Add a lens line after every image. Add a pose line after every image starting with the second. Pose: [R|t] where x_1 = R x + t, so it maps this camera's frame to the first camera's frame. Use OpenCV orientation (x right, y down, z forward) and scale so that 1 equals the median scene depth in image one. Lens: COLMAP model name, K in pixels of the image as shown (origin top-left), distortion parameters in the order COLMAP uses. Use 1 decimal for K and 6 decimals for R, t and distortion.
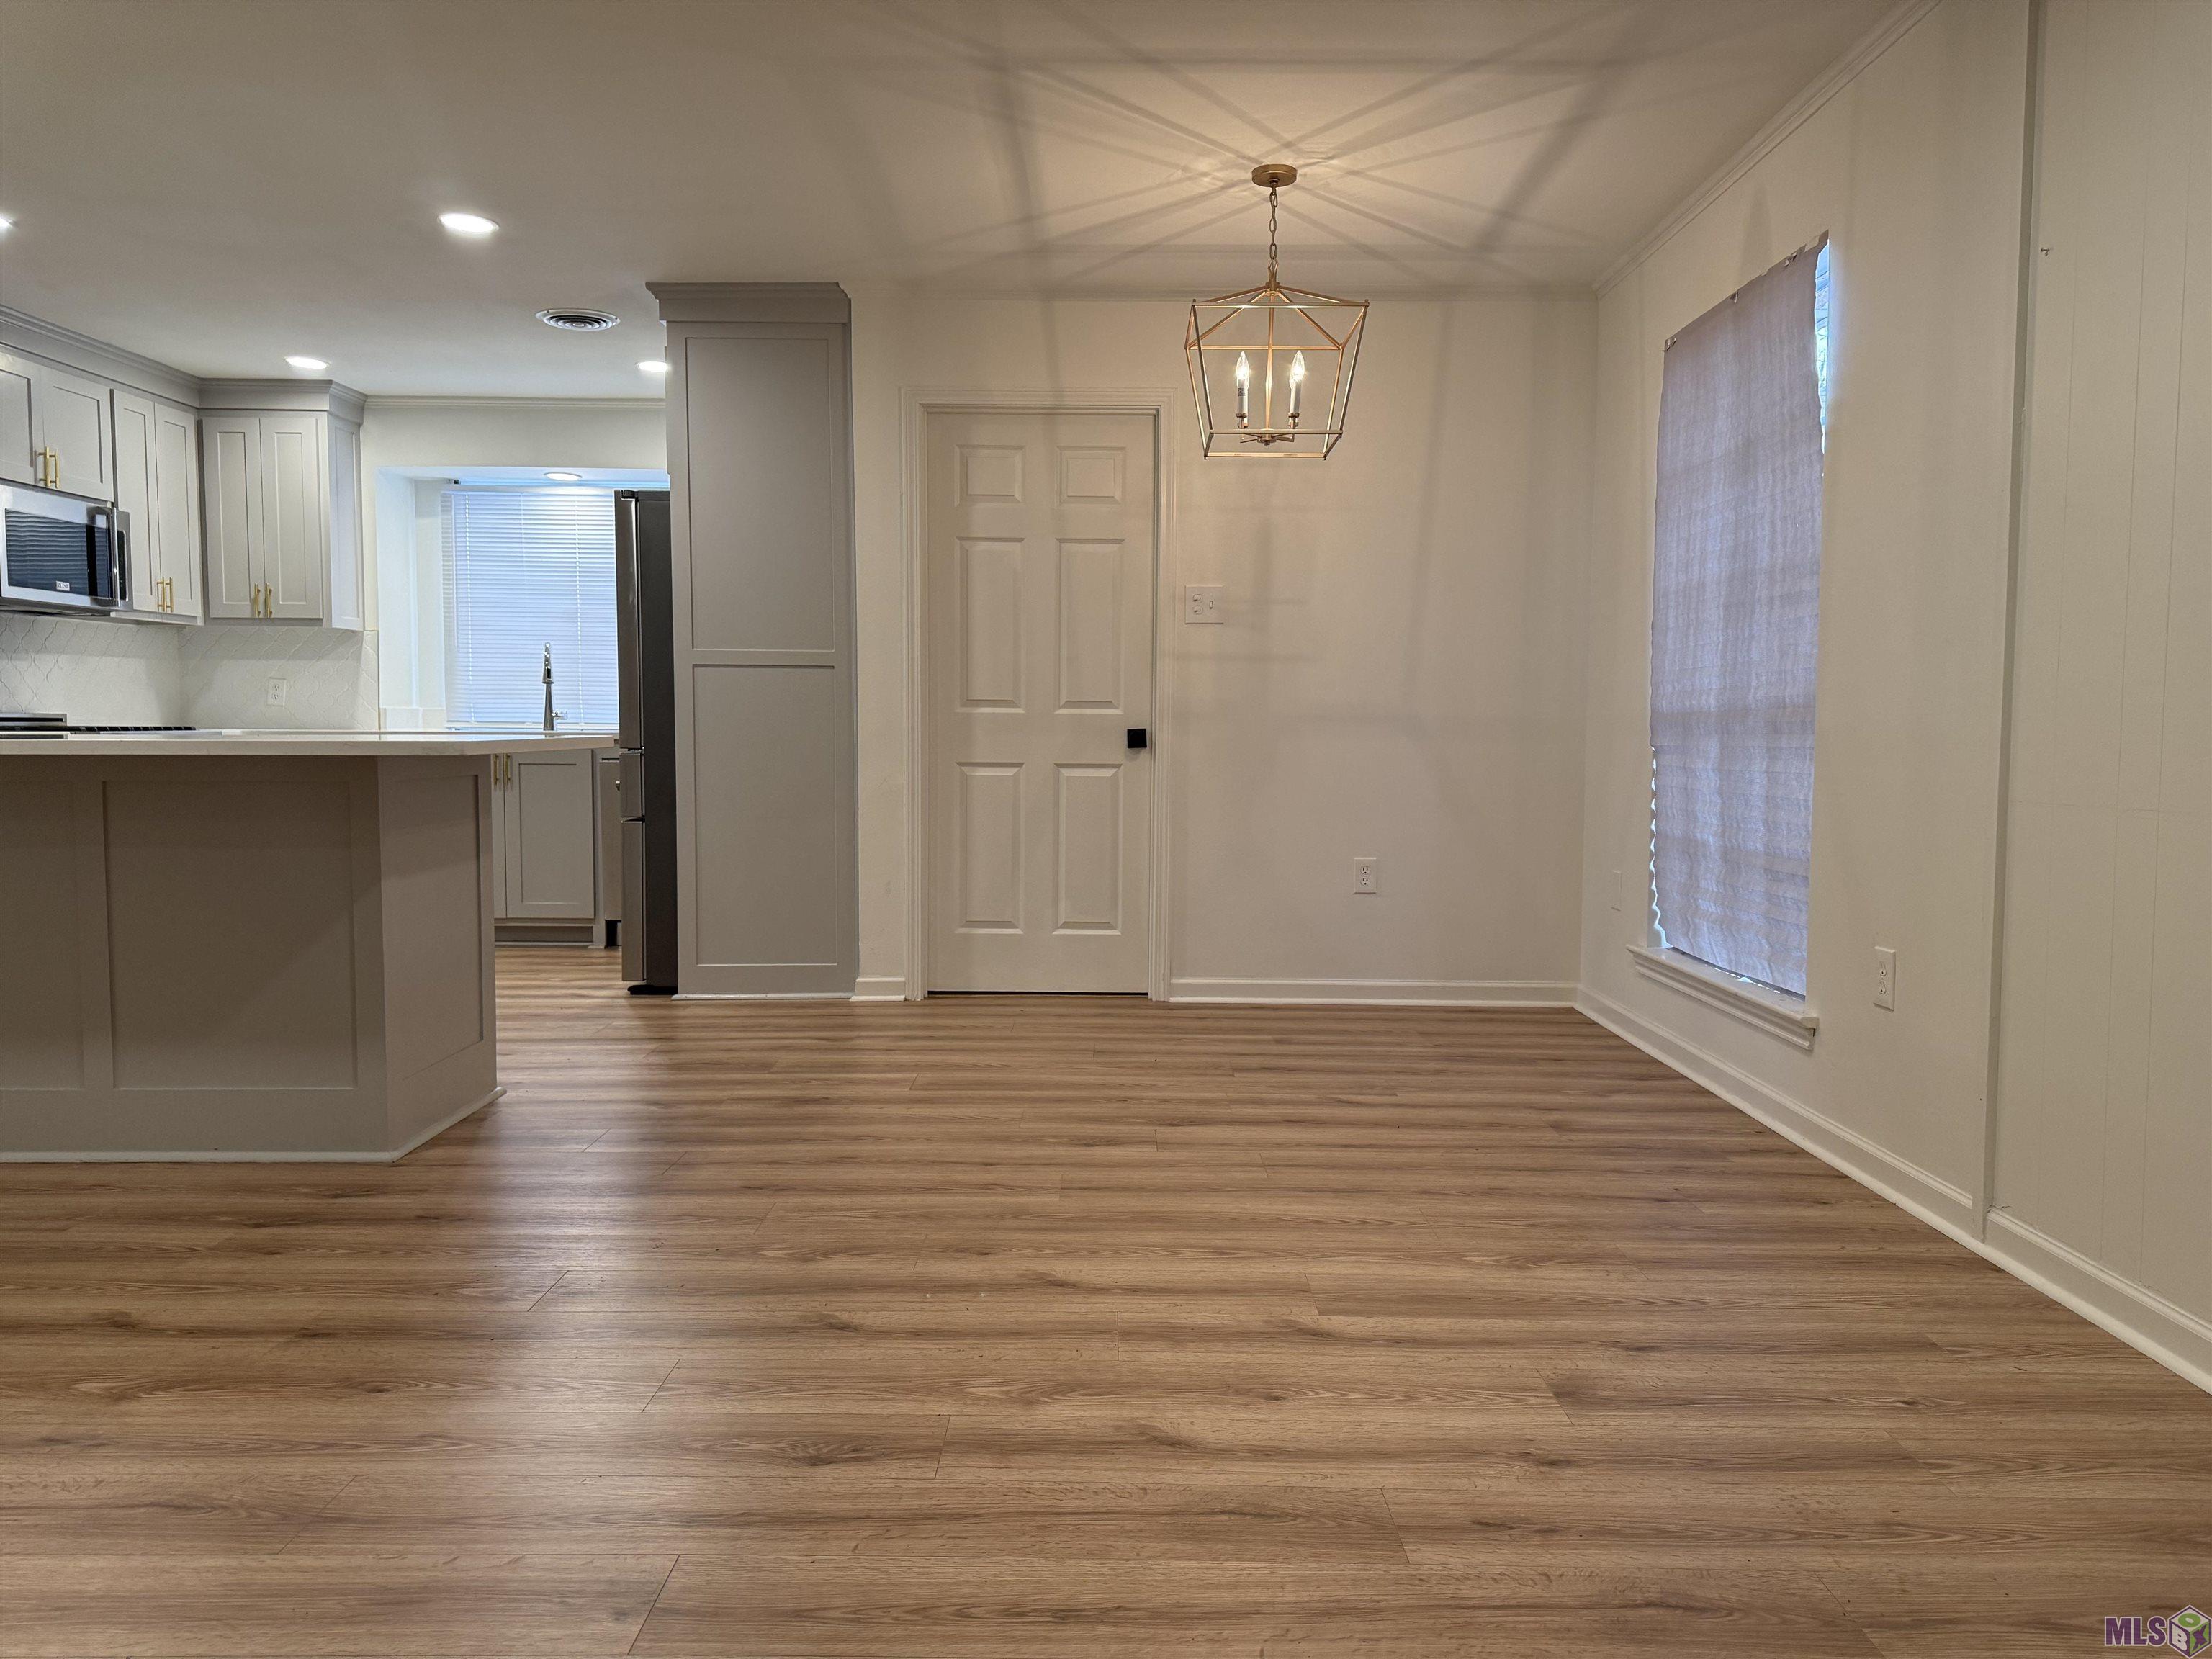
lens RADIAL K [[1557.3, 0, 1106.0], [0, 1557.3, 829.5], [0, 0, 1]] dist [0.124728, -0.193463]
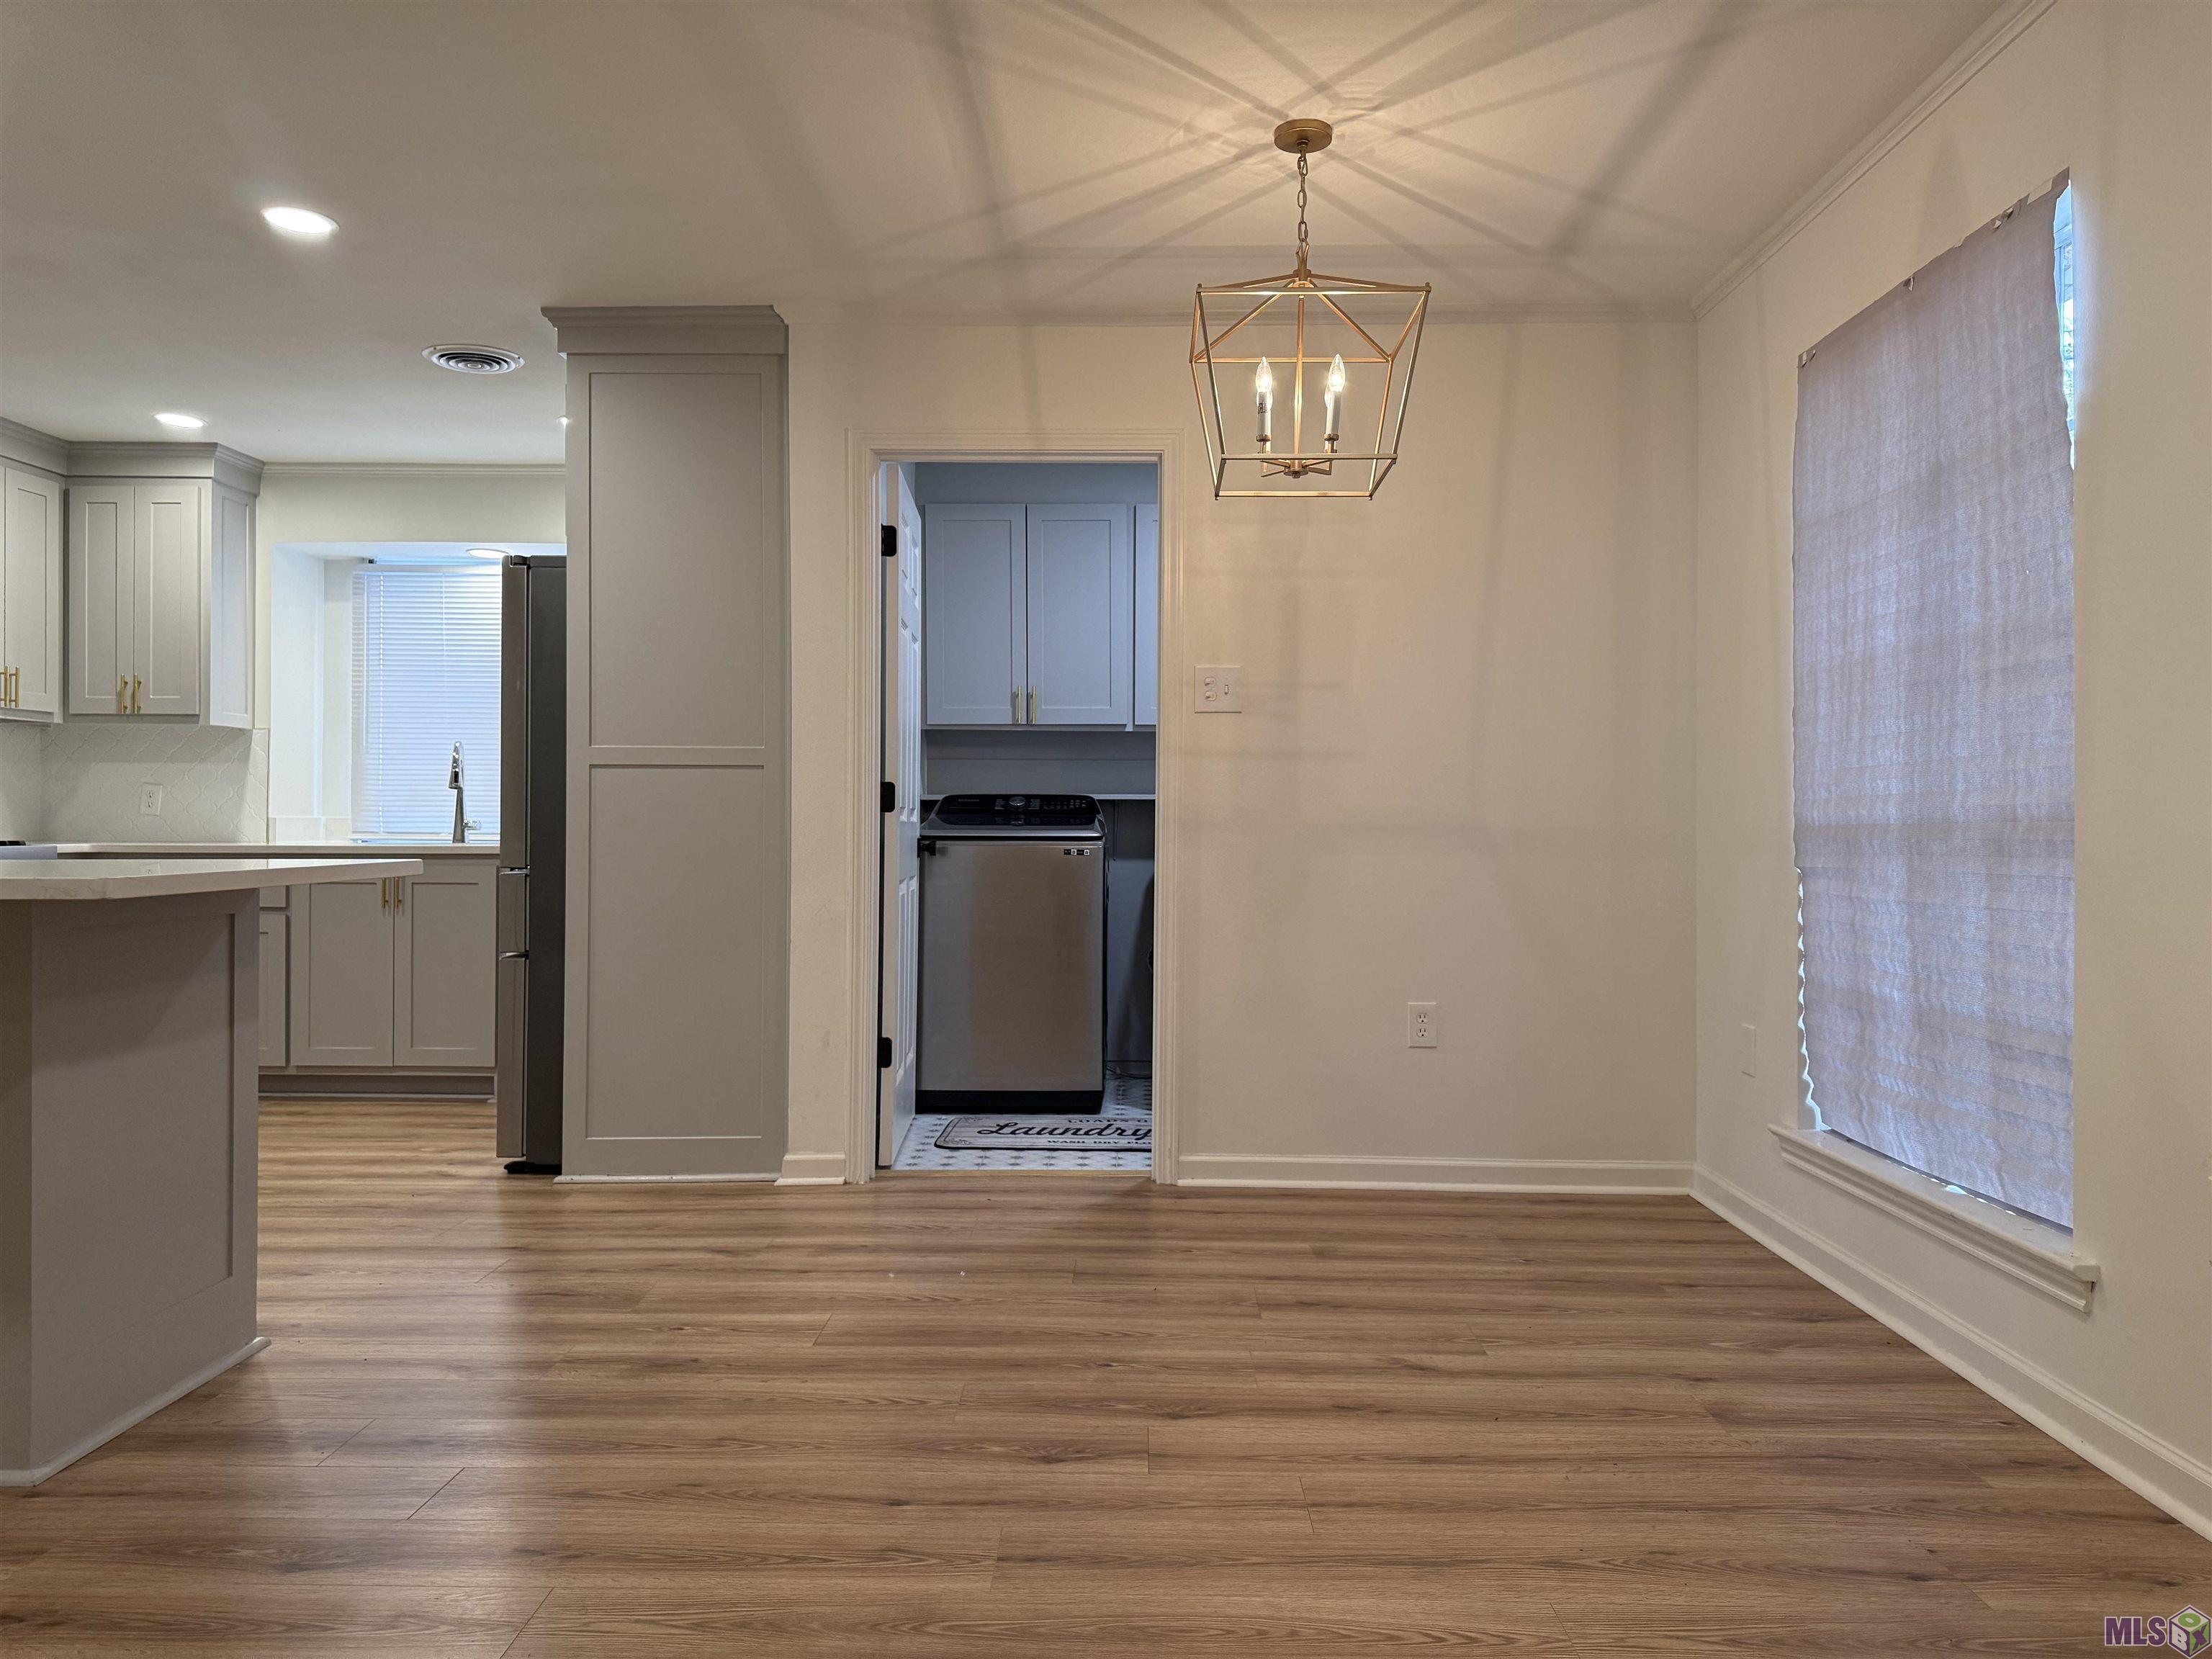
lens RADIAL K [[1563.4, 0, 1106.0], [0, 1563.4, 829.5], [0, 0, 1]] dist [0.054702, -0.046916]
pose [[0.999899, -0.001357, -0.014175, 0.019686], [0.000441, 0.997923, -0.064410, -0.023666], [0.014233, 0.064397, 0.997823, 0.241348]]
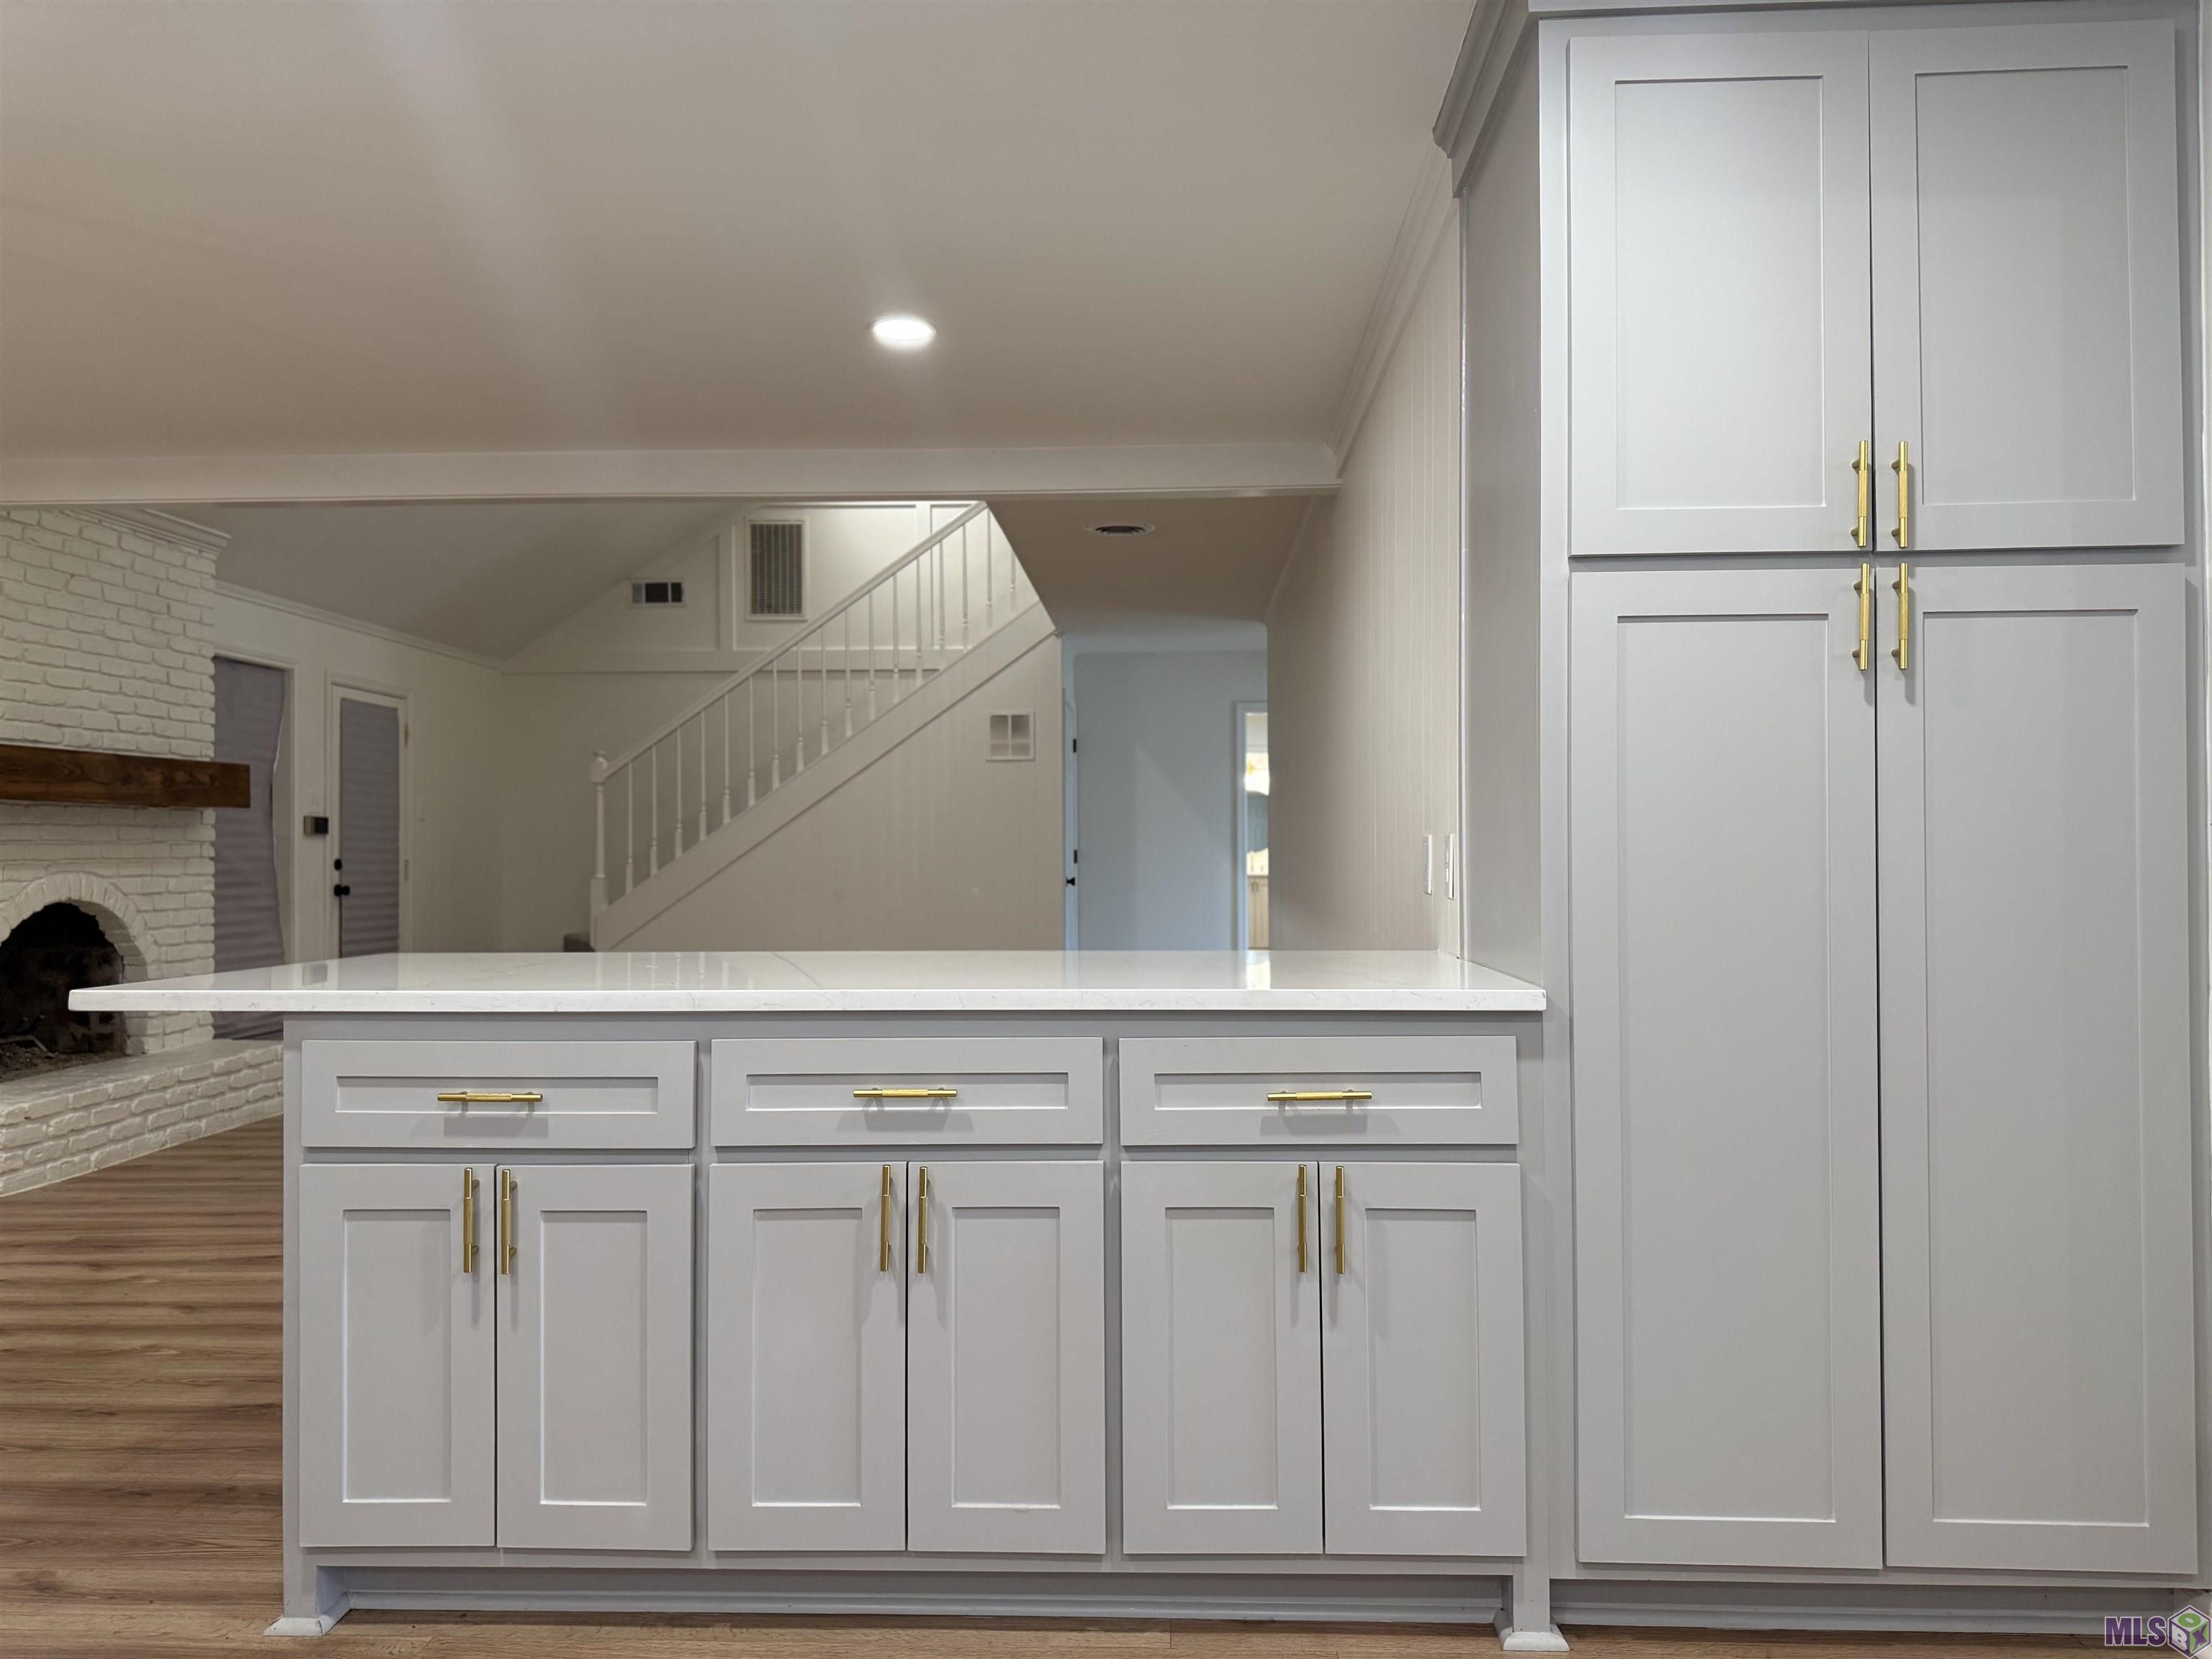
lens RADIAL K [[1563.4, 0, 1106.0], [0, 1563.4, 829.5], [0, 0, 1]] dist [0.054702, -0.046916]
pose [[-0.999223, 0.002223, 0.039358, -0.659059], [0.004377, 0.998492, 0.054728, -0.138853], [-0.039177, 0.054858, -0.997725, 1.445978]]
